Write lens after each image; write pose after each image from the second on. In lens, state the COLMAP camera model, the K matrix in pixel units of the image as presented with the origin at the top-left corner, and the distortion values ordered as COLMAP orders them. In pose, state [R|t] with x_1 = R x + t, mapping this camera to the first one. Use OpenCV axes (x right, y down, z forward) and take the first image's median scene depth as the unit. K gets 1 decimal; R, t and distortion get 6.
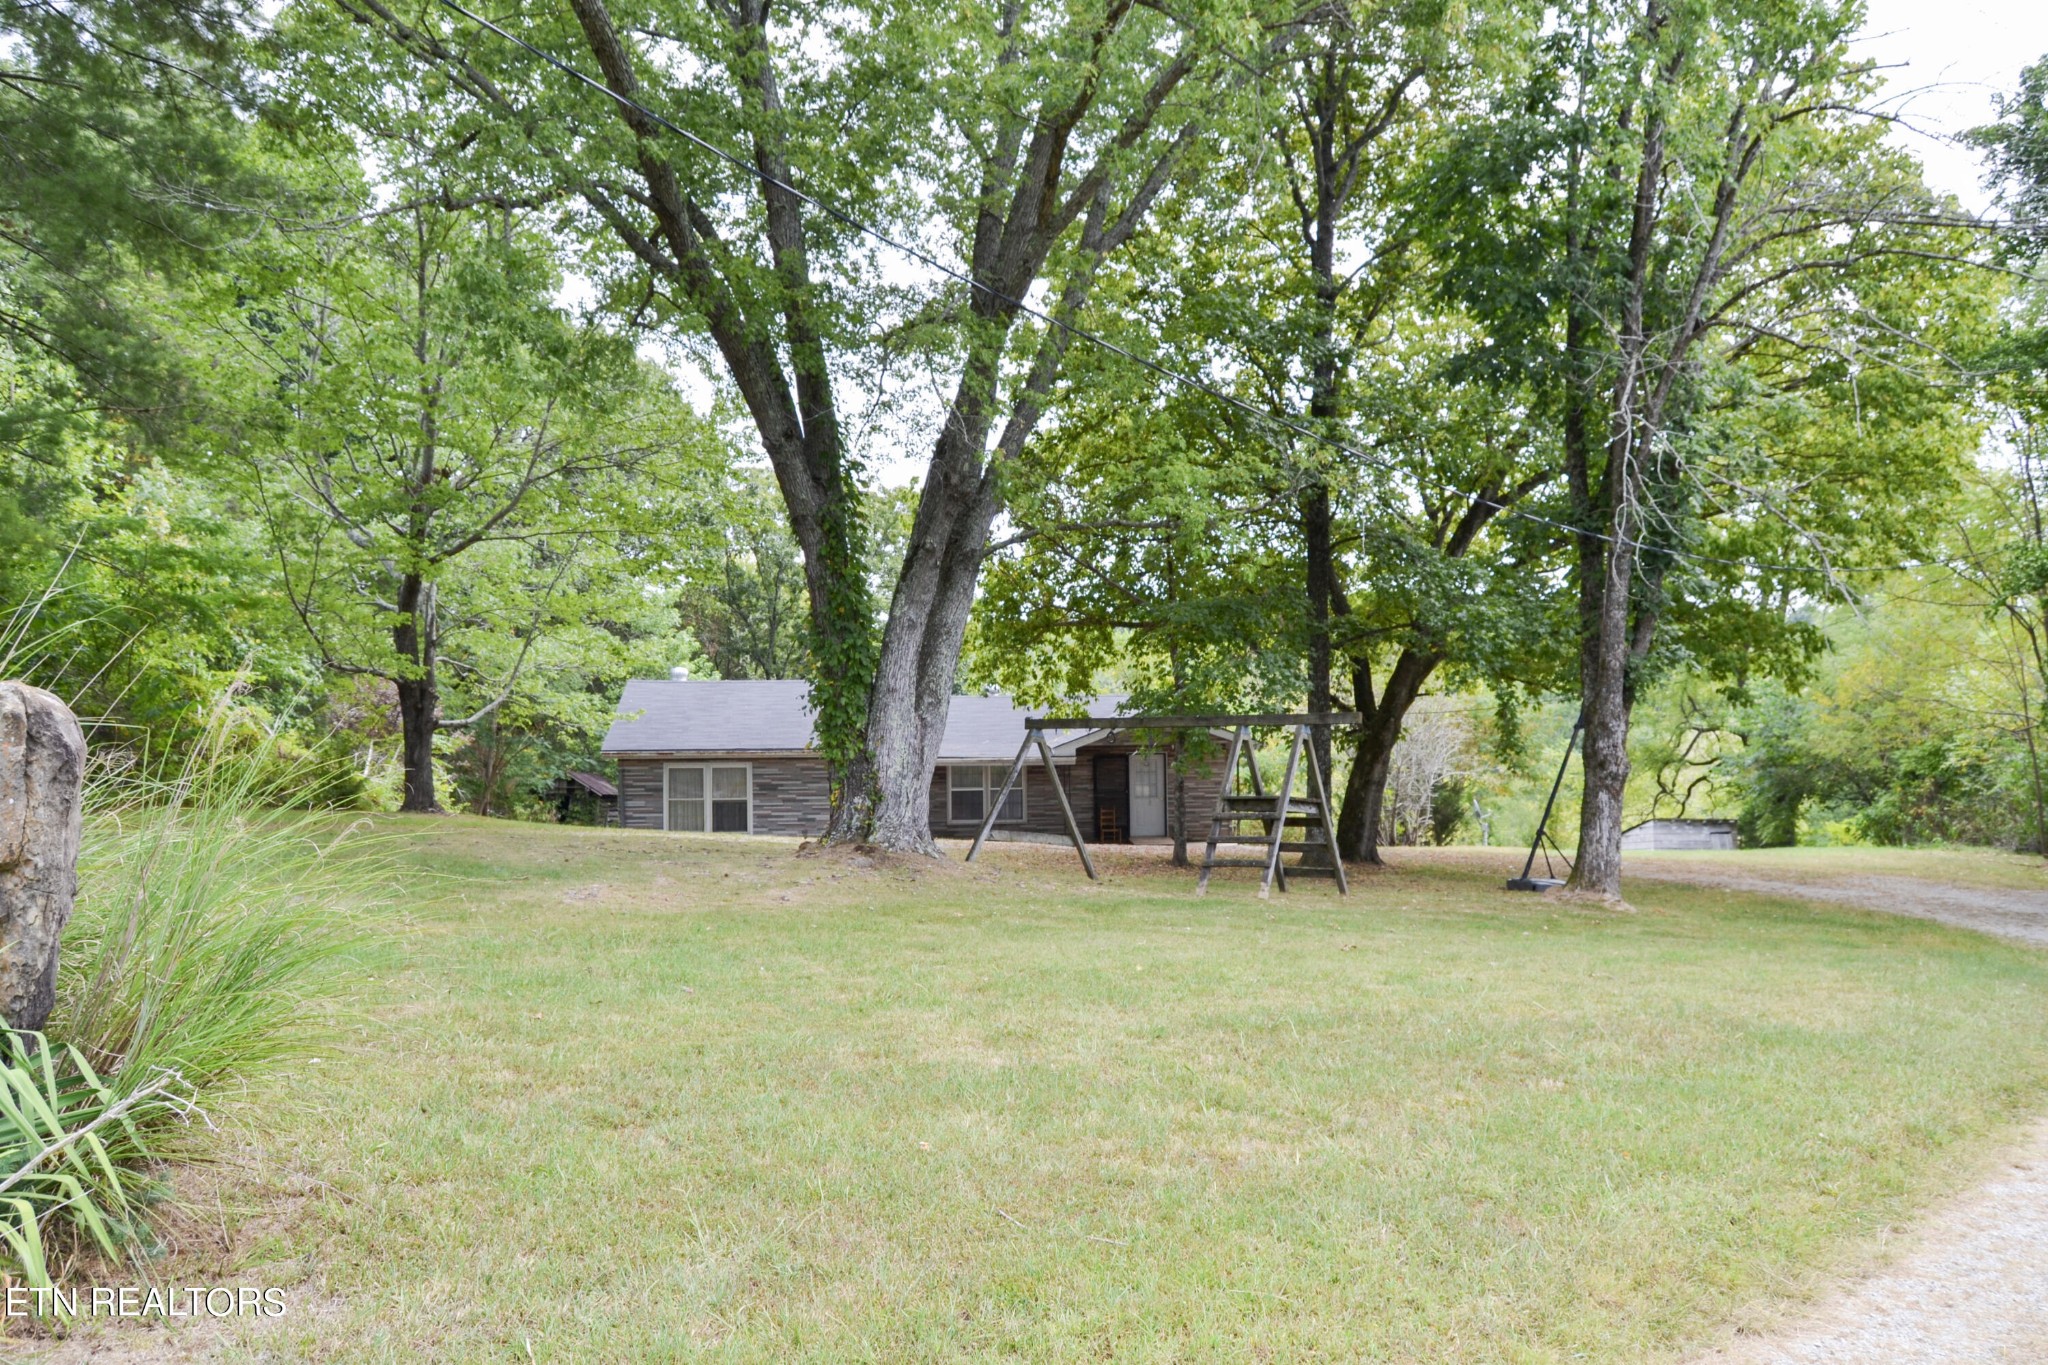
lens RADIAL K [[1591.0, 0, 1018.0], [0, 1591.0, 712.5], [0, 0, 1]] dist [-0.005167, -0.008445]
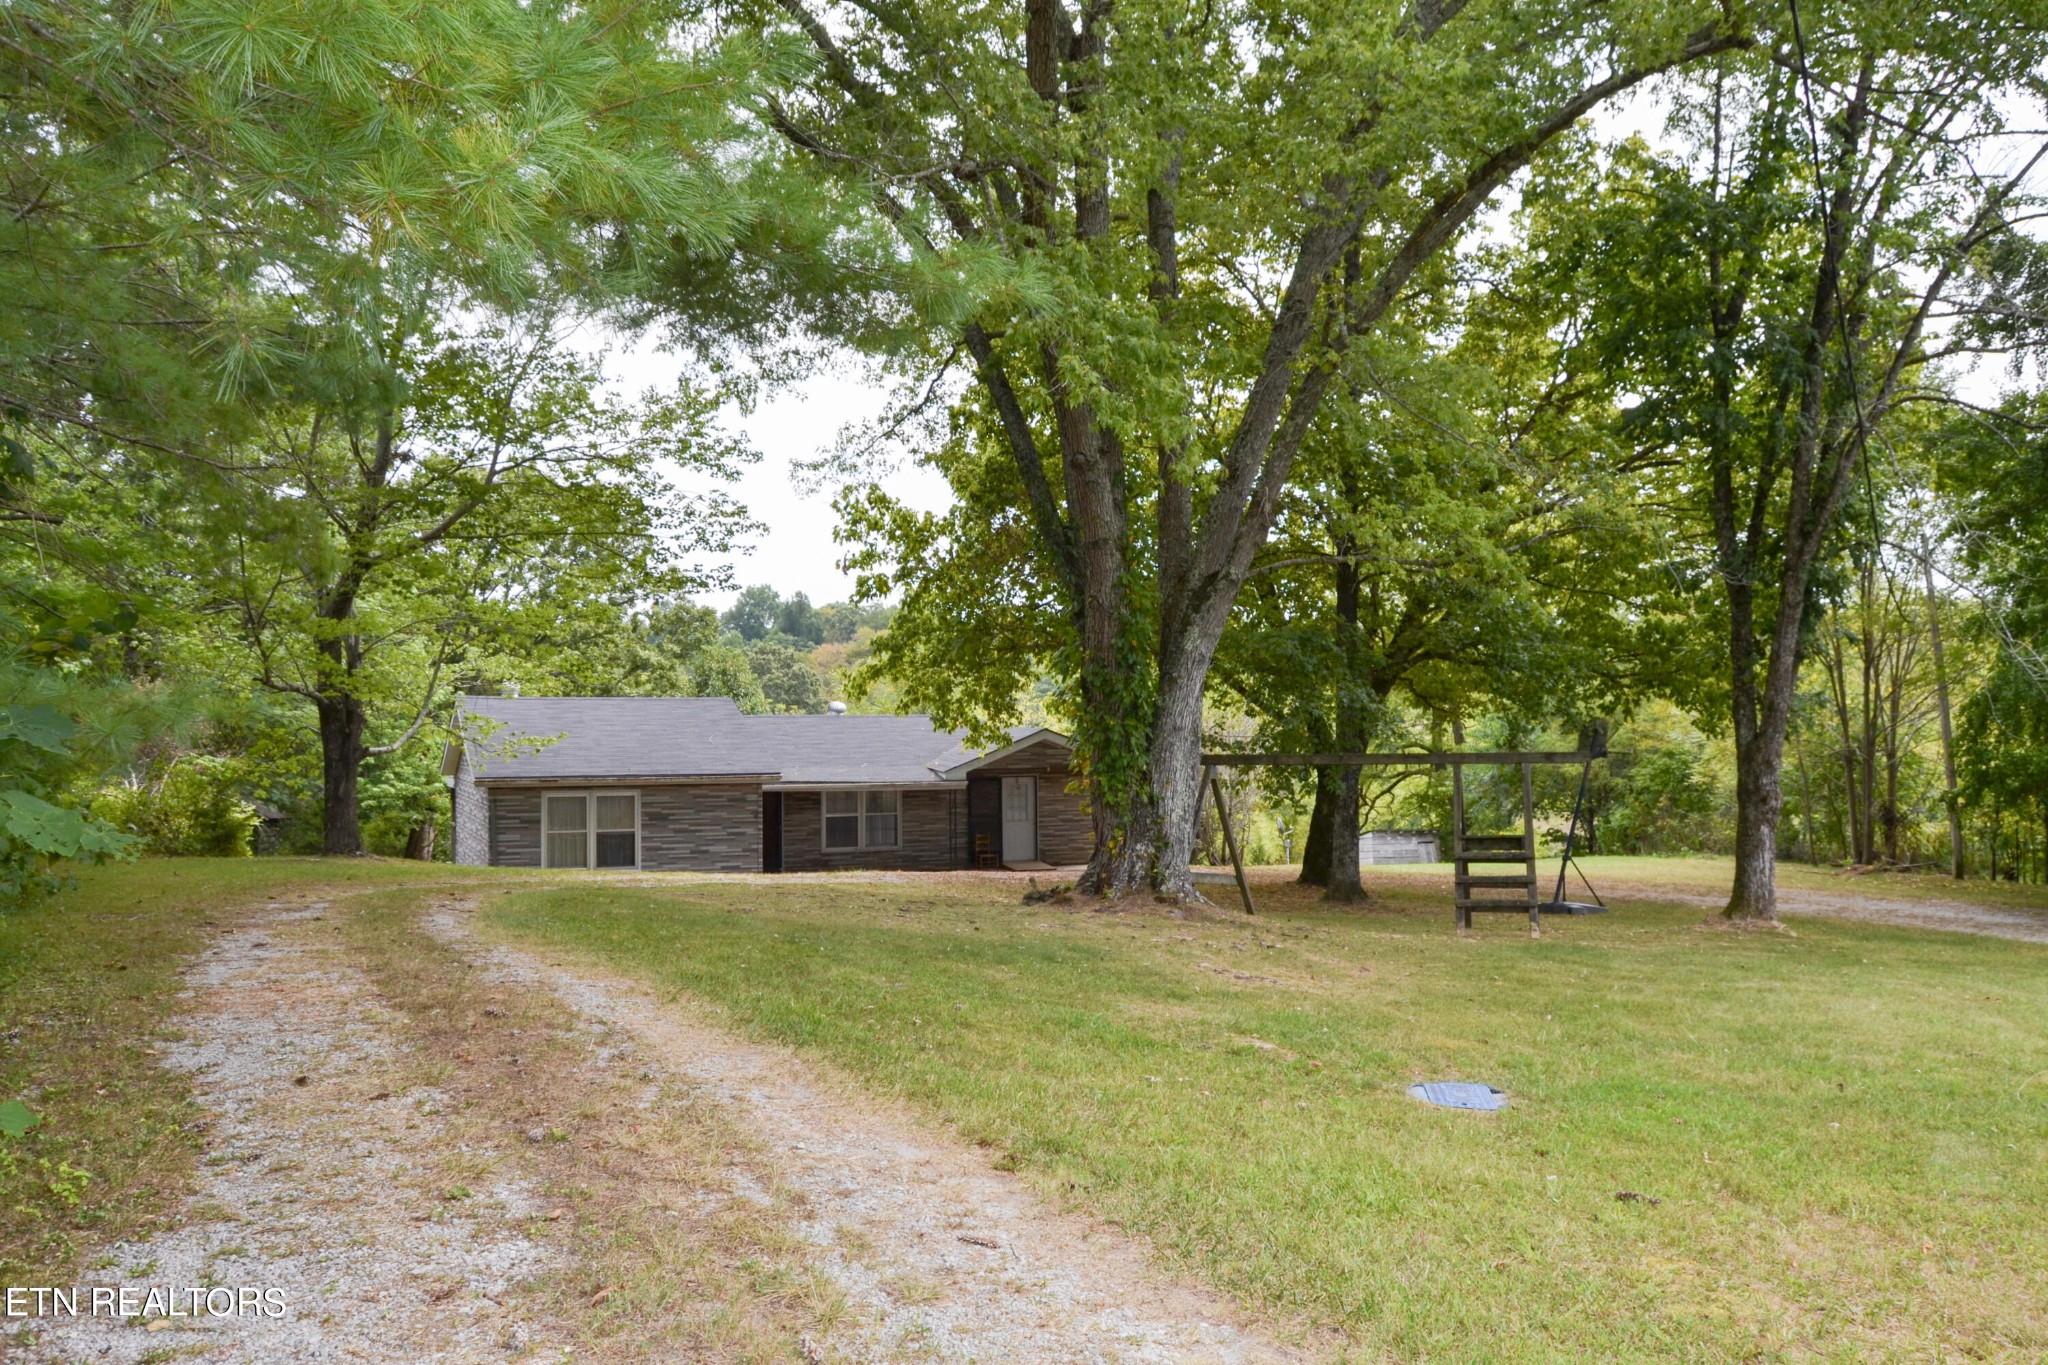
lens RADIAL K [[1591.0, 0, 1018.0], [0, 1591.0, 712.5], [0, 0, 1]] dist [-0.005167, -0.008445]
pose [[0.949164, 0.008135, 0.314678, -0.248501], [-0.007209, 0.999966, -0.004105, -0.010015], [-0.314700, 0.001628, 0.949190, 0.080654]]
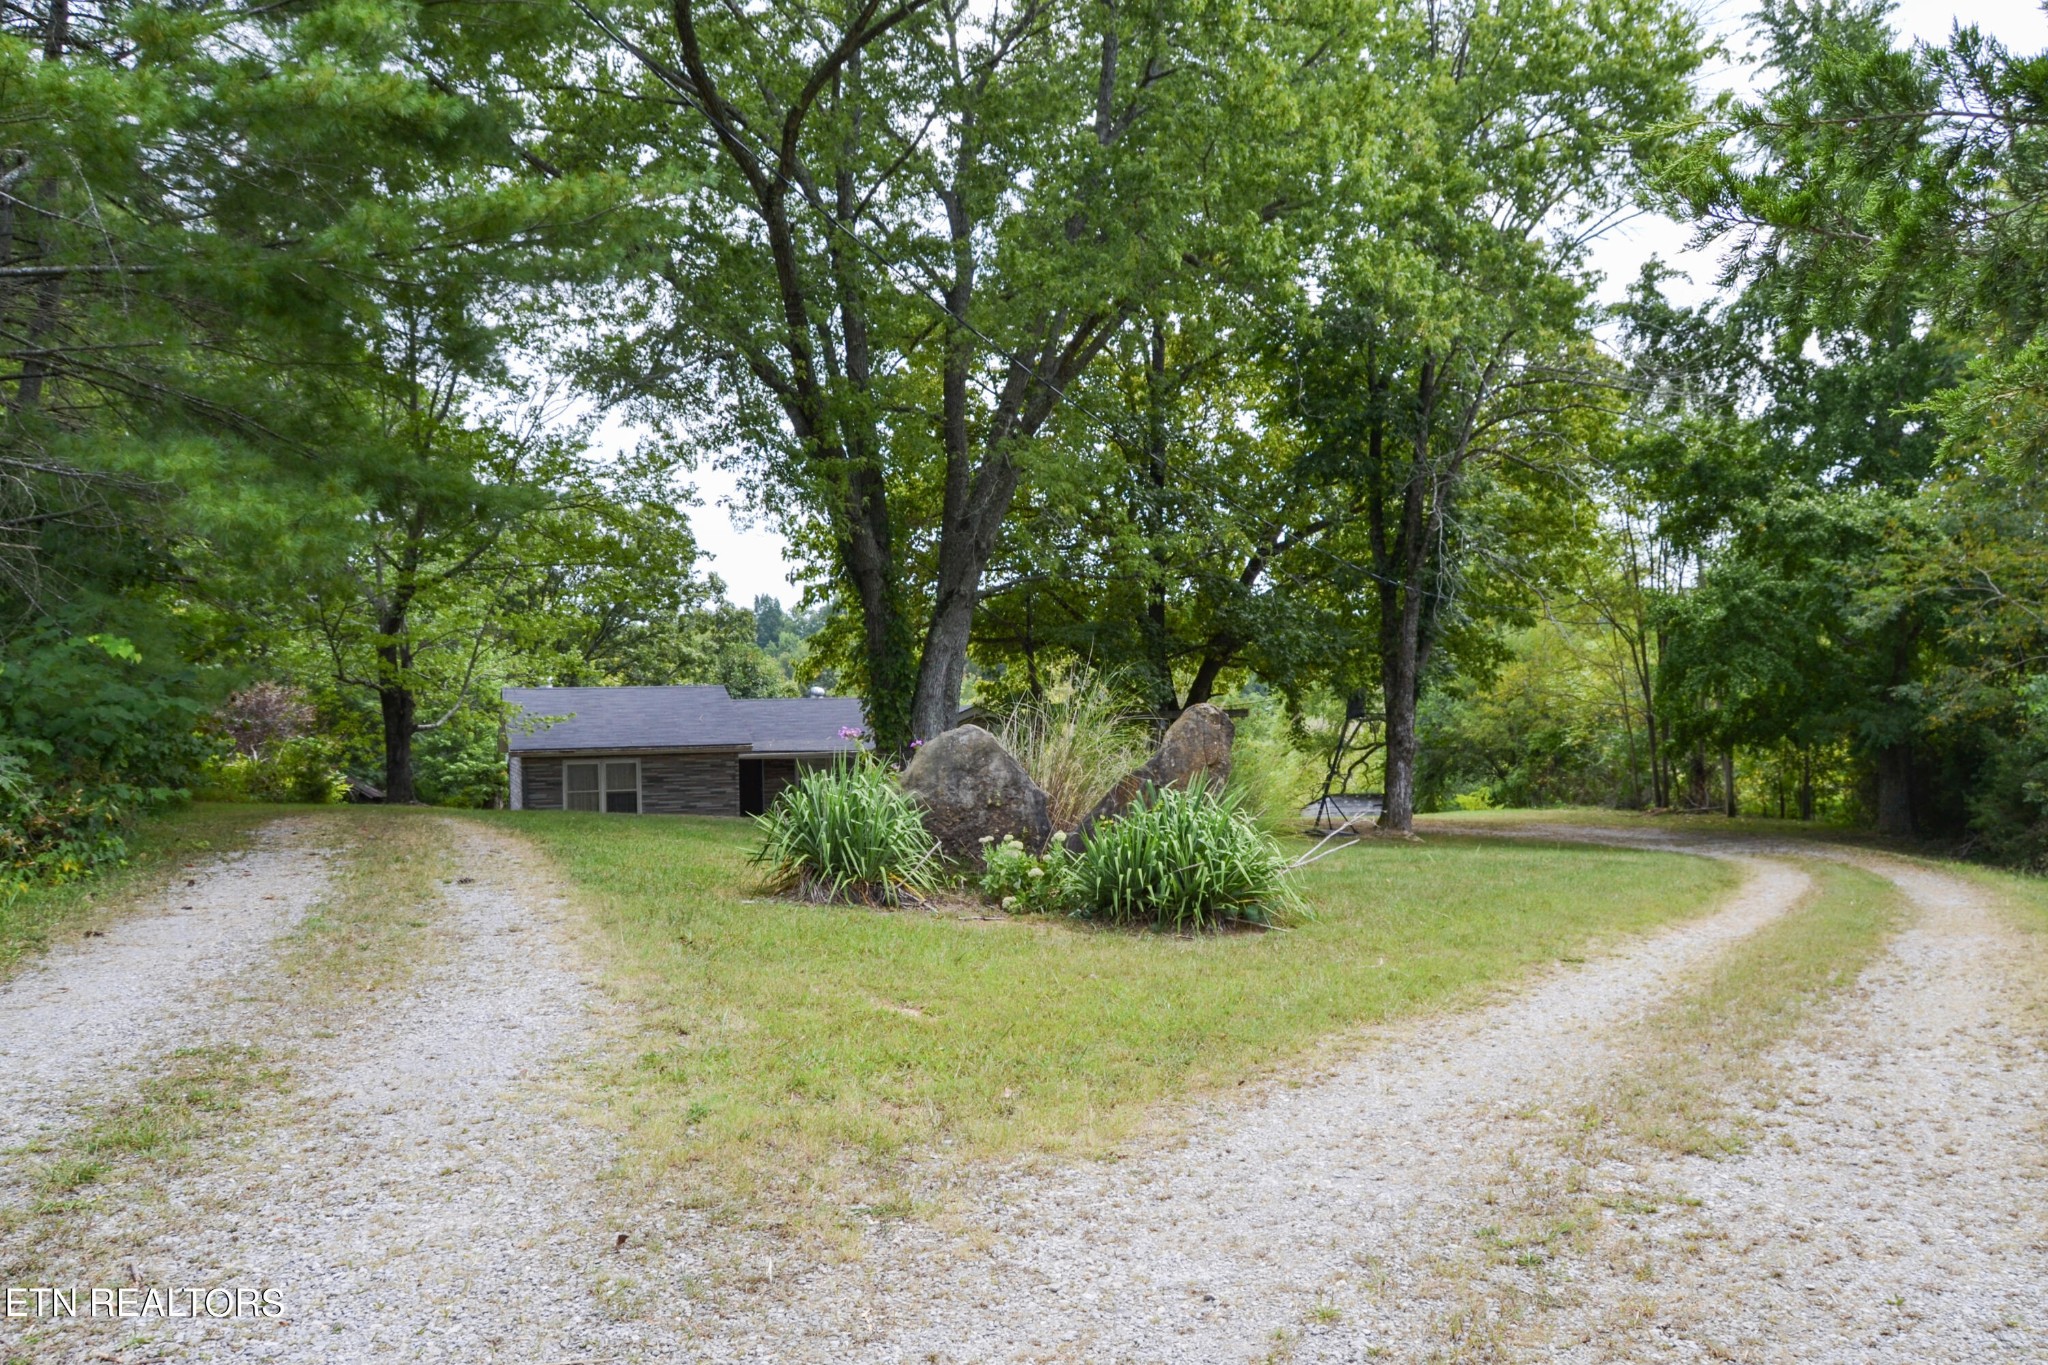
lens RADIAL K [[1615.8, 0, 1010.8], [0, 1615.8, 687.6], [0, 0, 1]] dist [-0.005317, -0.000594]
pose [[0.971817, -0.007594, 0.235616, -0.180694], [0.010996, 0.999853, -0.013129, -0.000852], [-0.235482, 0.015349, 0.971758, -0.193340]]
